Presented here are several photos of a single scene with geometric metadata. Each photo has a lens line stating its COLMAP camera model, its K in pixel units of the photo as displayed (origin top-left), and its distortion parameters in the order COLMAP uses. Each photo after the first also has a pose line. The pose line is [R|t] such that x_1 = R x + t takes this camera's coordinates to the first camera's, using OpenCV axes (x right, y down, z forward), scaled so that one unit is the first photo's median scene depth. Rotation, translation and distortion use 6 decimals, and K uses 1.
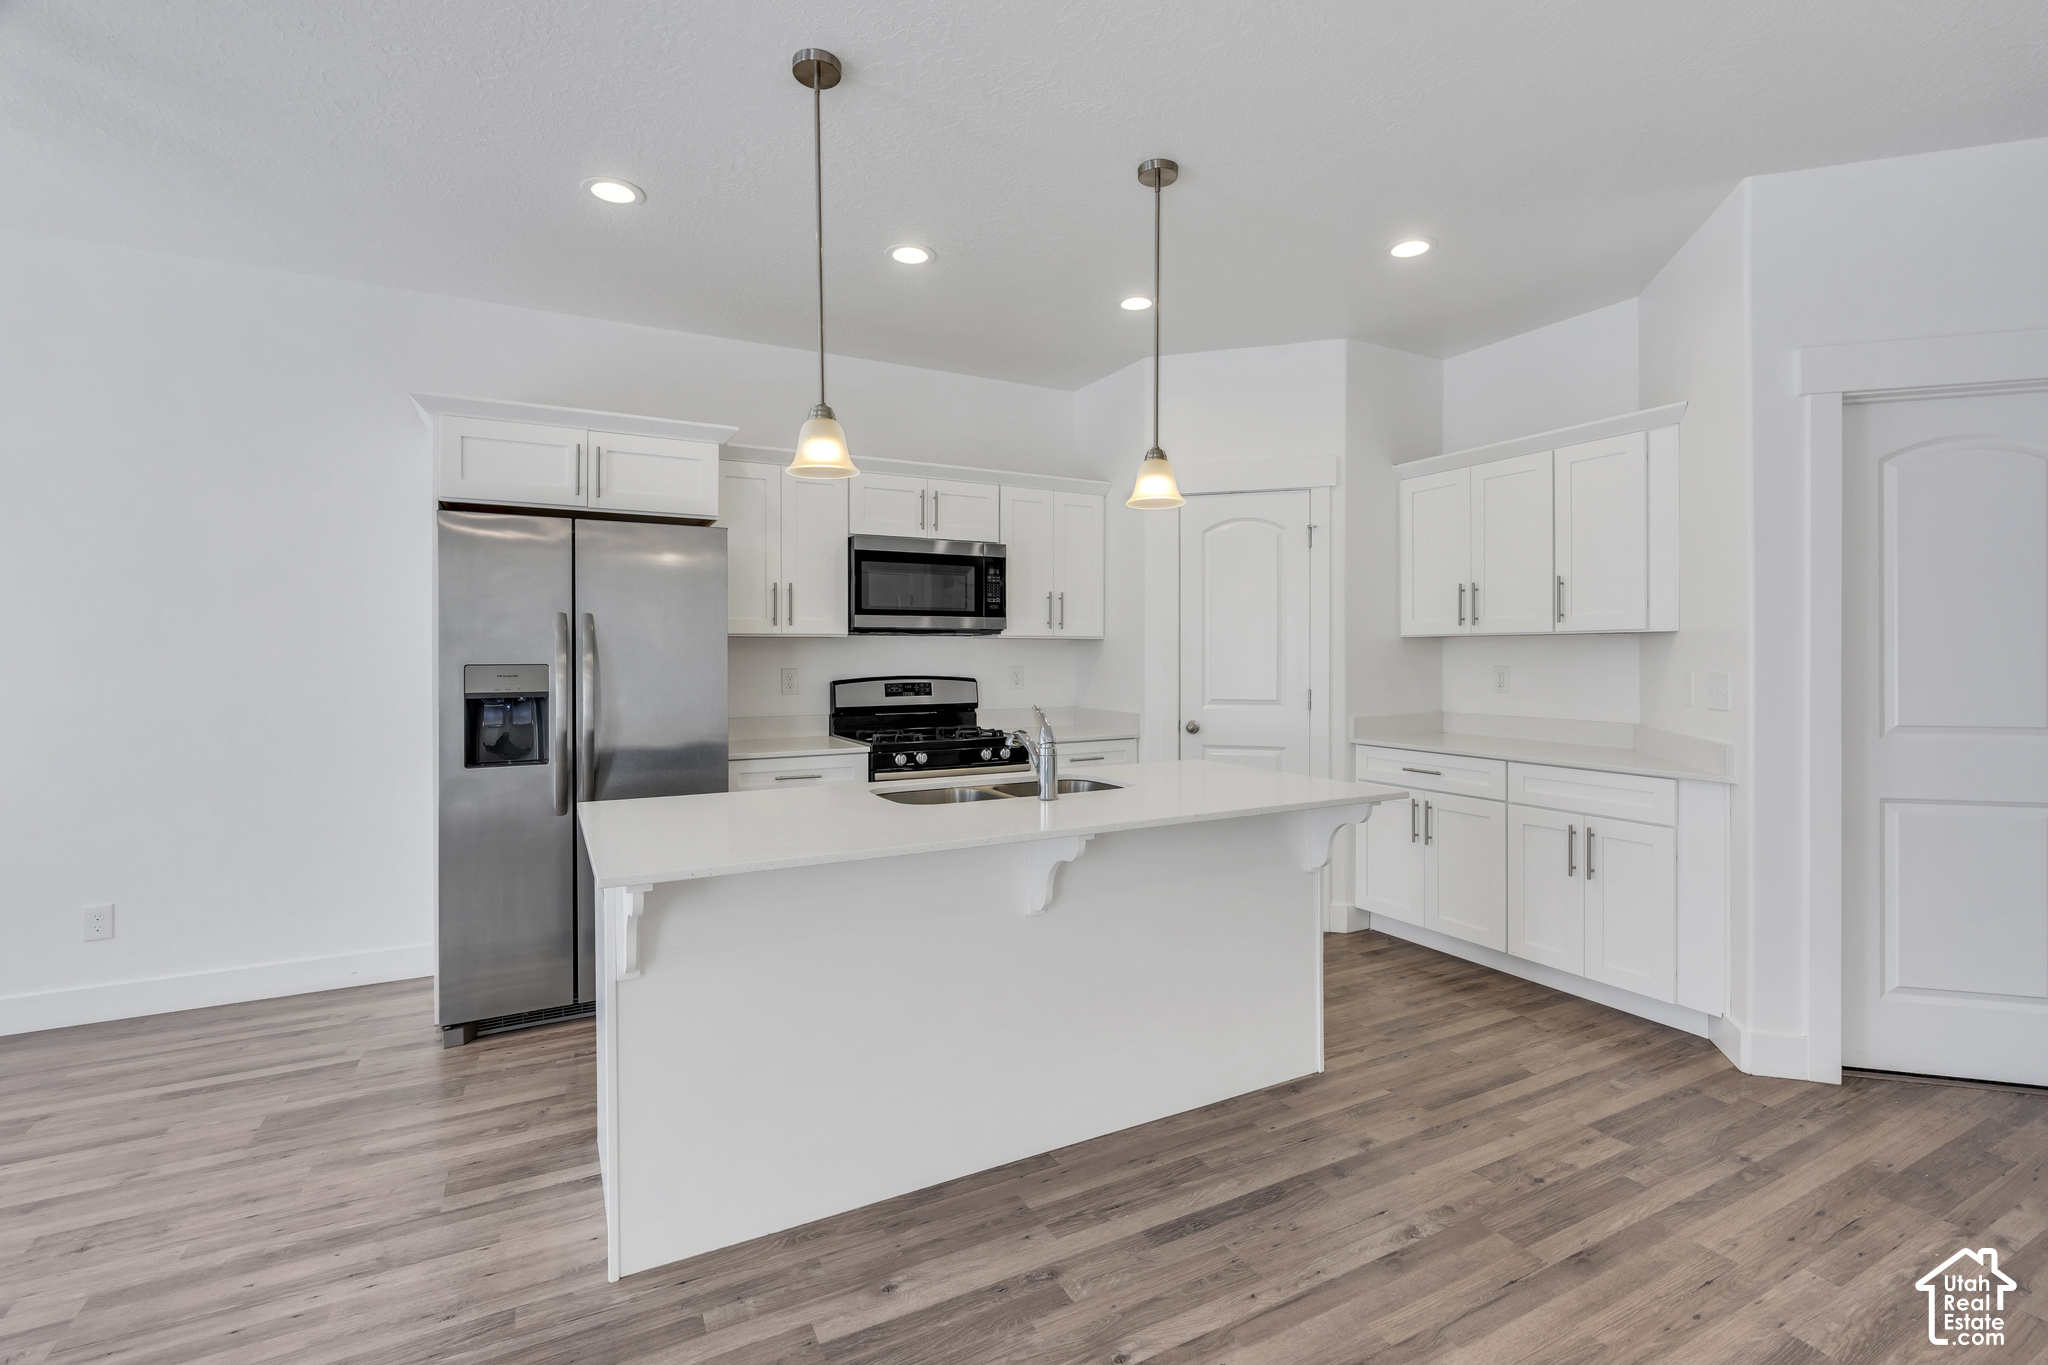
lens RADIAL K [[970.4, 0, 1021.7], [0, 970.4, 654.2], [0, 0, 1]] dist [0.188951, 0.000022]
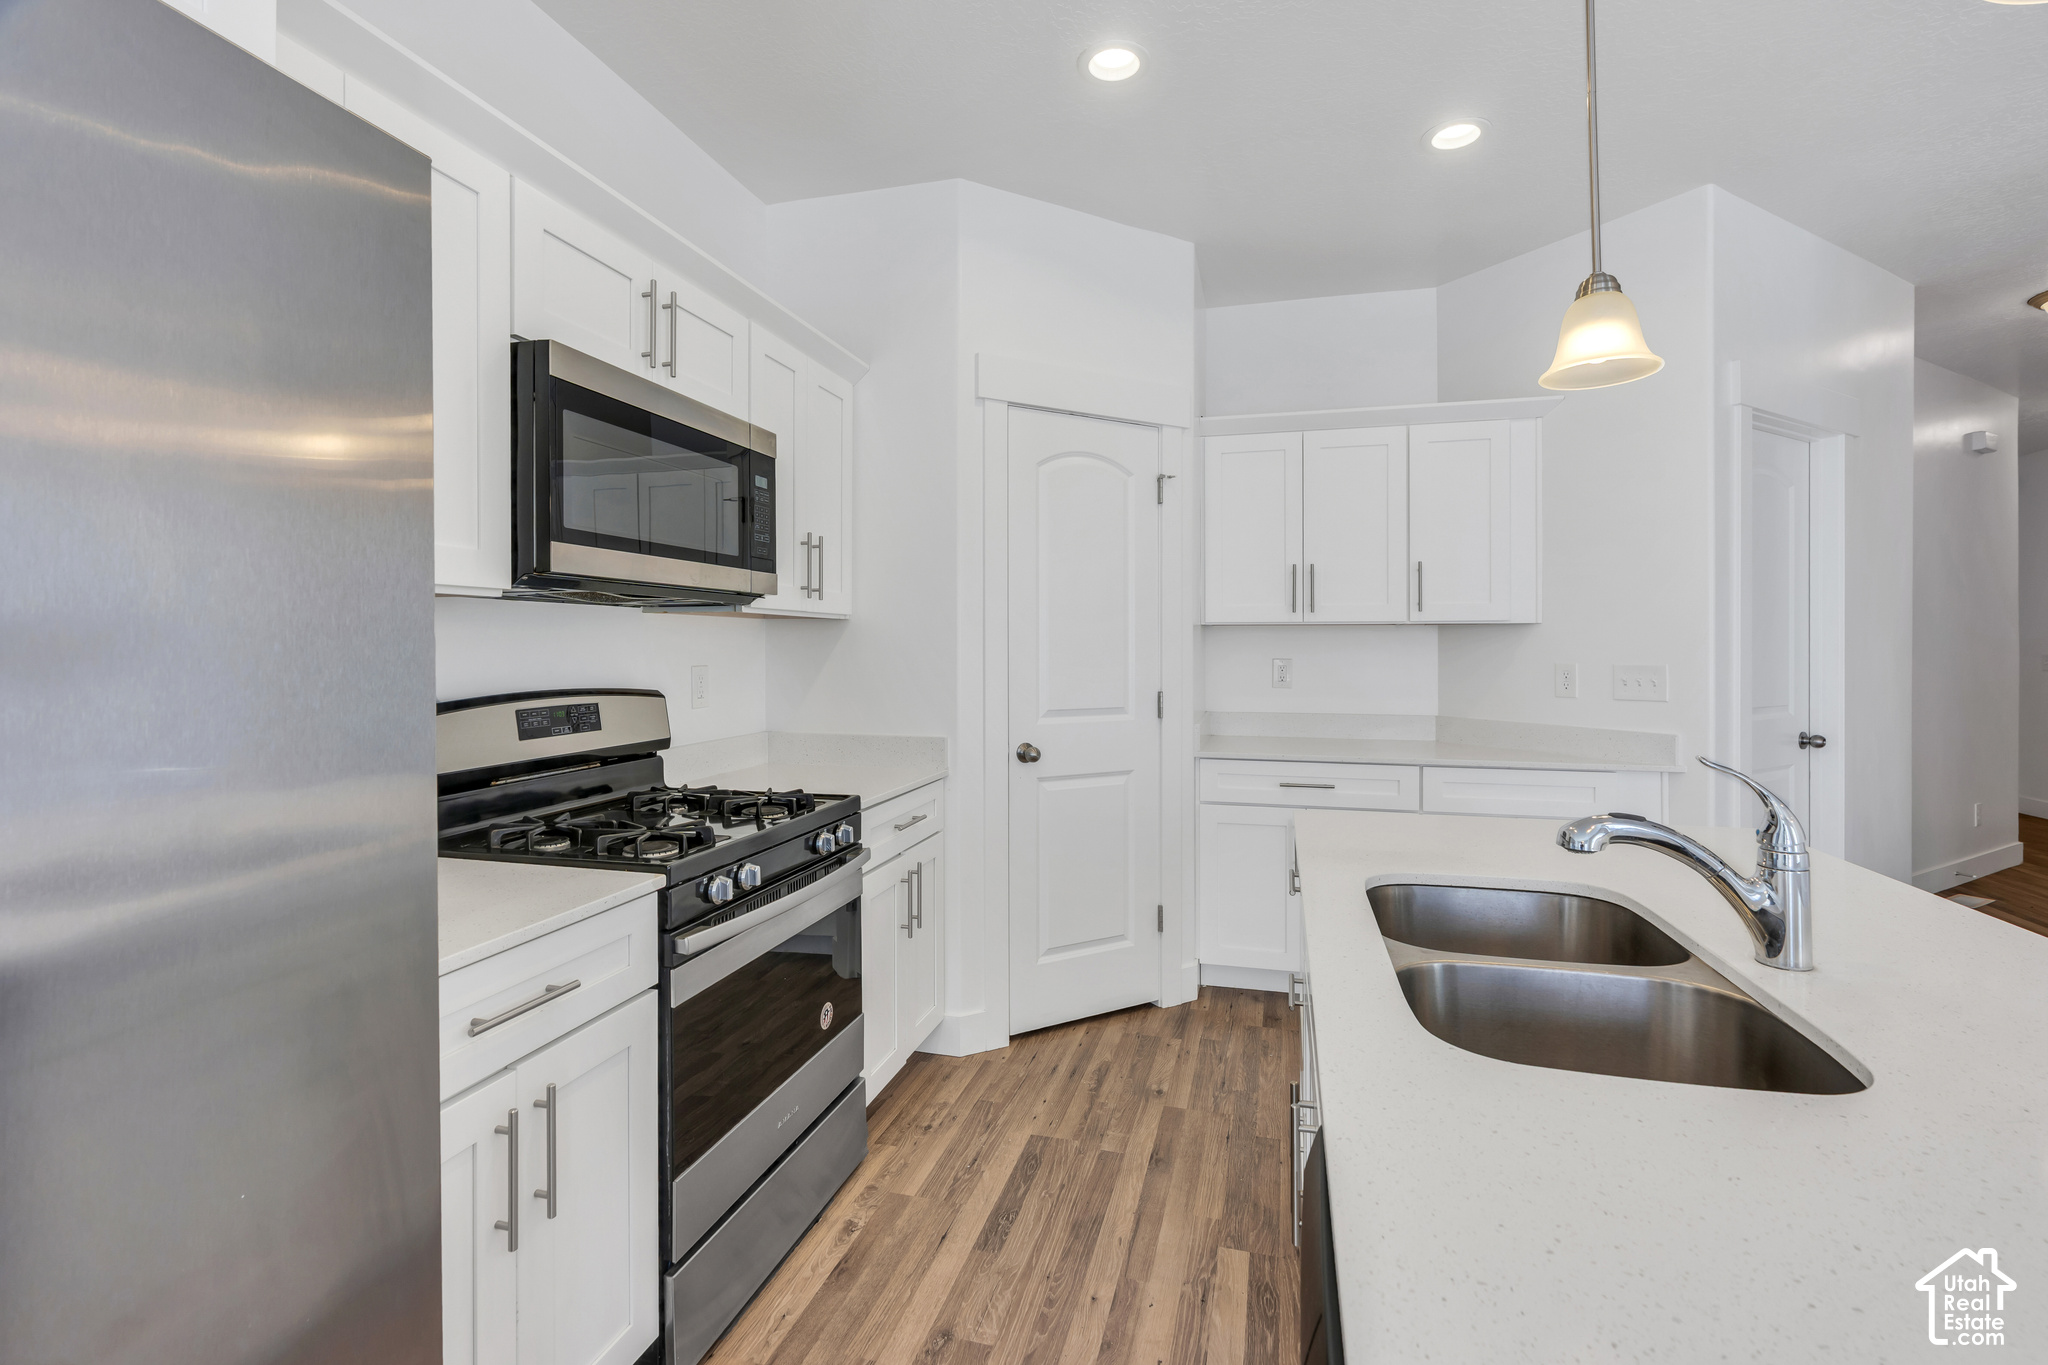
lens RADIAL K [[935.9, 0, 1020.8], [0, 935.9, 650.8], [0, 0, 1]] dist [0.010735, -0.000074]
pose [[0.704444, -0.002470, 0.709755, -0.284124], [-0.002166, 0.999982, 0.005629, 0.000815], [-0.709756, -0.005503, 0.704426, 0.556148]]
